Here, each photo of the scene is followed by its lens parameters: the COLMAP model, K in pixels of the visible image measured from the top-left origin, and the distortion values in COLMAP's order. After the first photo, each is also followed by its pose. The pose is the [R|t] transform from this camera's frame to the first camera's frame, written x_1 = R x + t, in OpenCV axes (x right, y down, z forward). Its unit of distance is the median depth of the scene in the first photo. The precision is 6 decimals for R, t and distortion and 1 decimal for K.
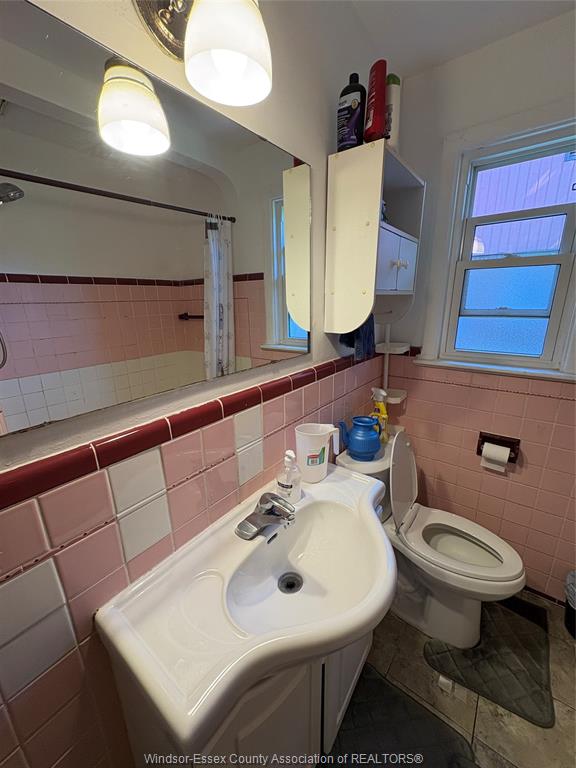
lens RADIAL K [[304.9, 0, 290.6], [0, 304.9, 383.7], [0, 0, 1]] dist [0.000387, 0.000035]
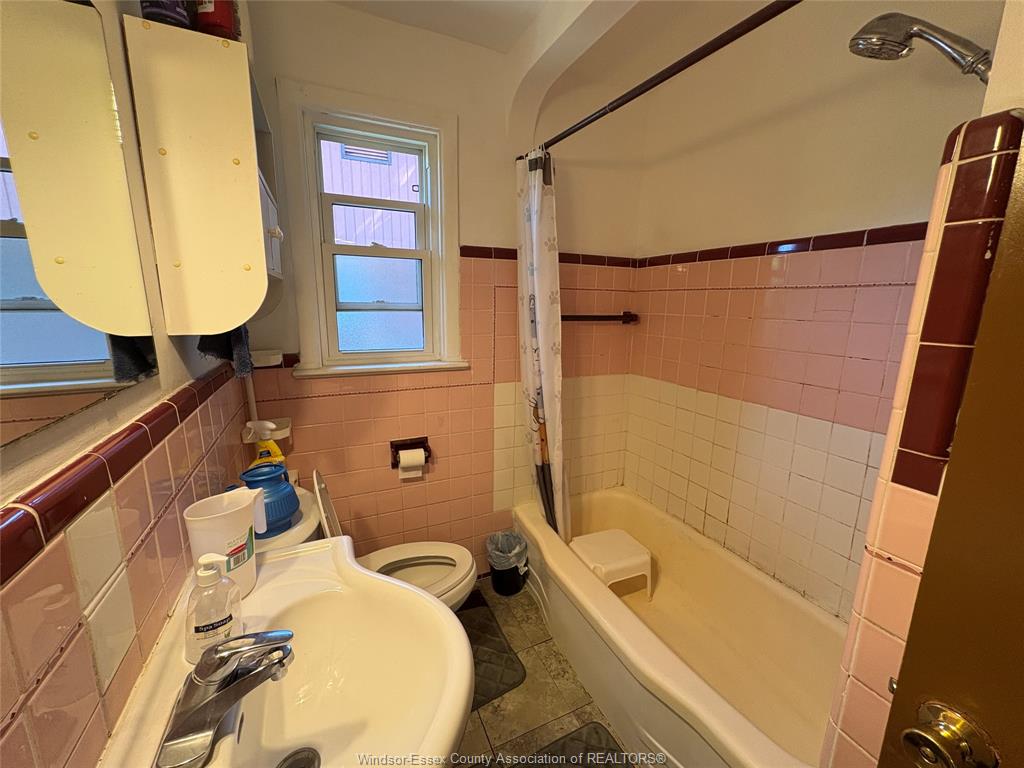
lens RADIAL K [[406.5, 0, 512.2], [0, 406.5, 381.7], [0, 0, 1]] dist [0.000387, 0.000035]
pose [[0.470436, -0.150882, 0.869439, -0.212844], [0.216467, 0.974901, 0.052058, 0.006545], [-0.855472, 0.163715, 0.491289, 0.115424]]
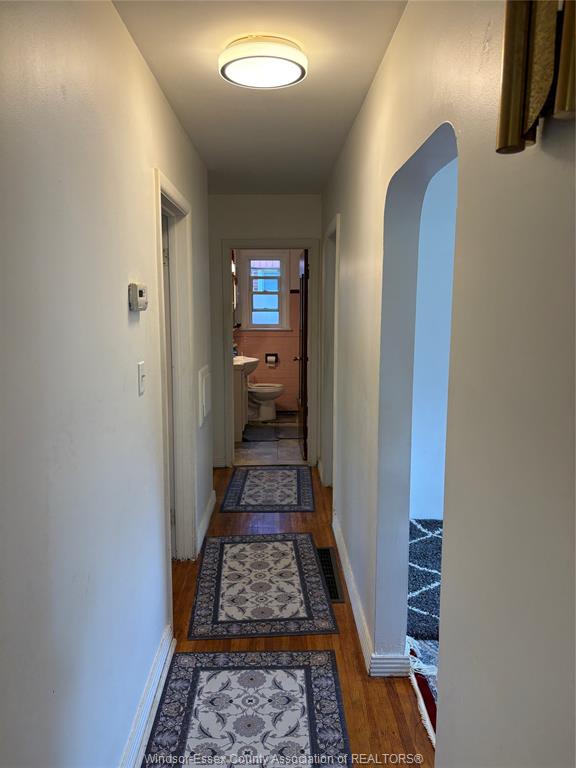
lens RADIAL K [[576.8, 0, 286.8], [0, 576.8, 385.3], [0, 0, 1]] dist [0.000362, -0.000001]
pose [[0.781200, -0.075652, 0.619680, -2.574241], [0.155993, 0.984797, -0.076427, 0.916004], [-0.604477, 0.156371, 0.781125, -3.256110]]
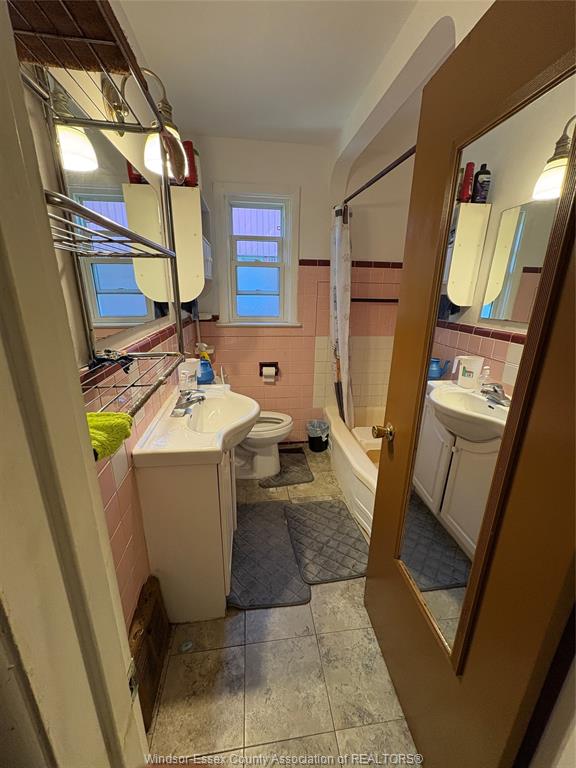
lens RADIAL K [[304.9, 0, 288.5], [0, 304.9, 383.6], [0, 0, 1]] dist [0.000387, 0.000035]
pose [[0.709450, -0.181614, 0.680953, -0.496830], [0.164167, 0.982233, 0.090930, 0.157987], [-0.685369, 0.047280, 0.726660, -0.393687]]
